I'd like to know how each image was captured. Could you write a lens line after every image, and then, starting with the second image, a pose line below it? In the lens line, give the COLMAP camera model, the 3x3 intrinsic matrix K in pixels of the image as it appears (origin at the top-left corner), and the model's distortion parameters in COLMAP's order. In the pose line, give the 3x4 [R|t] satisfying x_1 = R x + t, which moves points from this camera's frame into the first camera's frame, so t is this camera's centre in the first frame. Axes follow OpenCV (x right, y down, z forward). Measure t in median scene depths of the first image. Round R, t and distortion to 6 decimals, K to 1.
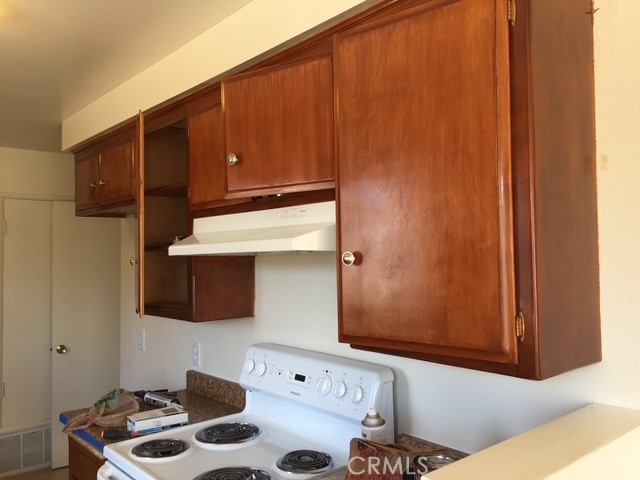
lens RADIAL K [[541.1, 0, 324.8], [0, 541.1, 240.6], [0, 0, 1]] dist [0.030854, -0.015926]
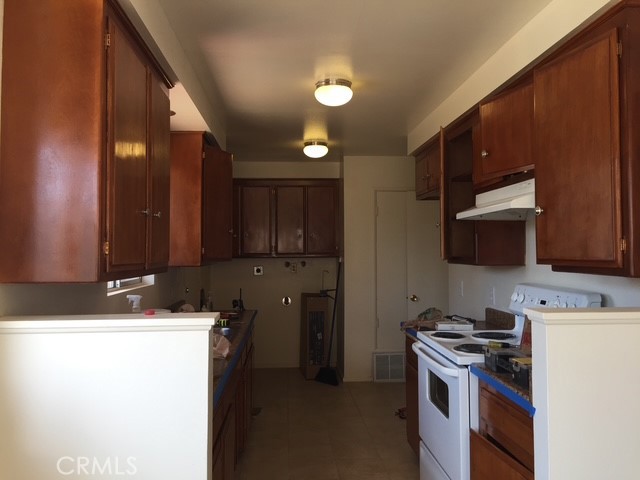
lens RADIAL K [[541.1, 0, 324.8], [0, 541.1, 240.6], [0, 0, 1]] dist [0.030854, -0.015926]
pose [[0.794113, -0.001858, -0.607767, 0.335515], [0.014260, 0.999777, 0.015576, 0.056570], [0.607603, -0.021036, 0.793962, -0.432608]]
